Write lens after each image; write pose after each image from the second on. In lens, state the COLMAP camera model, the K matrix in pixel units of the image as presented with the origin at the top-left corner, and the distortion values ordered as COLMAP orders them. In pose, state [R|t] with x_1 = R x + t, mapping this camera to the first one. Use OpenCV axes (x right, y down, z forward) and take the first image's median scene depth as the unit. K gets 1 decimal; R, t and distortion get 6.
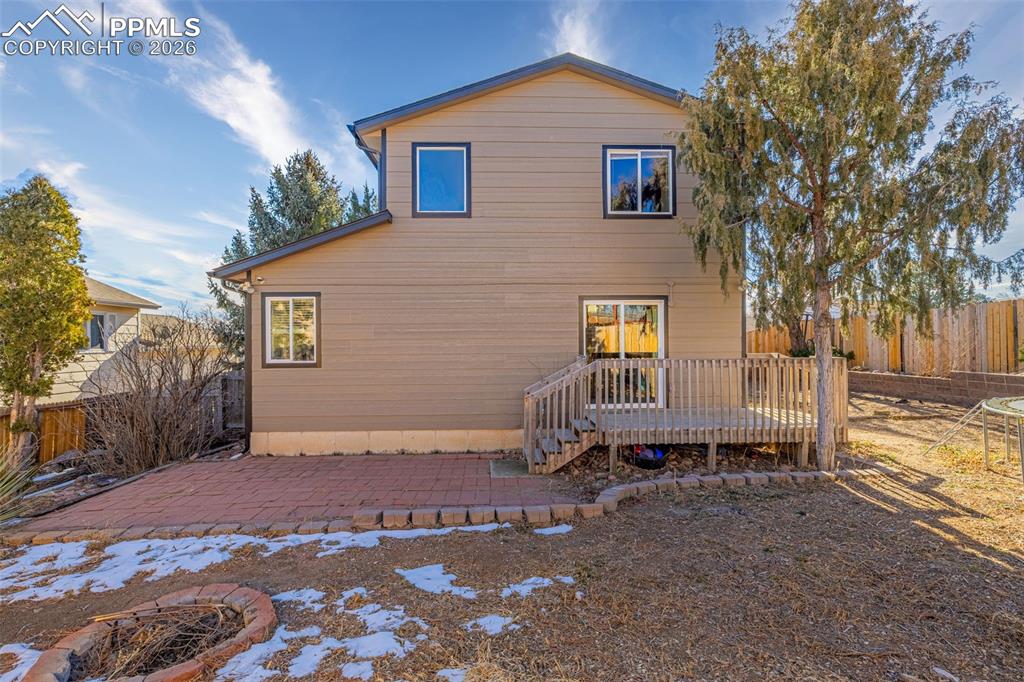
lens RADIAL K [[472.4, 0, 512.0], [0, 472.4, 341.0], [0, 0, 1]] dist [-0.003242, -0.000258]
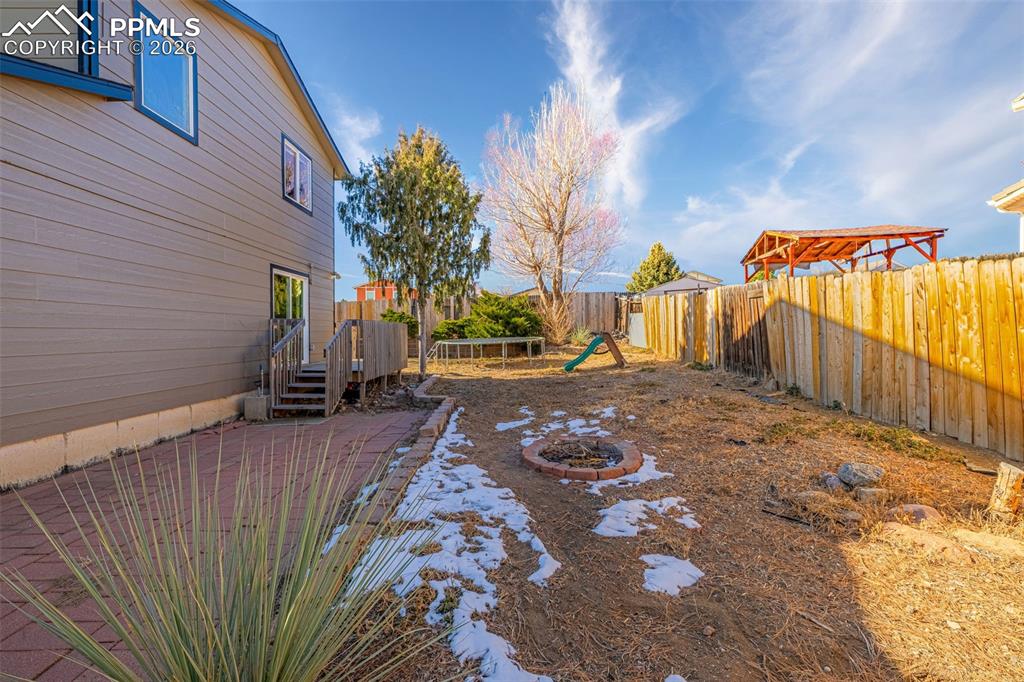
lens RADIAL K [[435.6, 0, 512.2], [0, 435.6, 336.2], [0, 0, 1]] dist [0.001044, -0.000198]
pose [[0.010148, 0.002159, 0.999946, -0.842030], [0.006339, 0.999977, -0.002224, 0.076258], [-0.999928, 0.006361, 0.010134, 0.443370]]
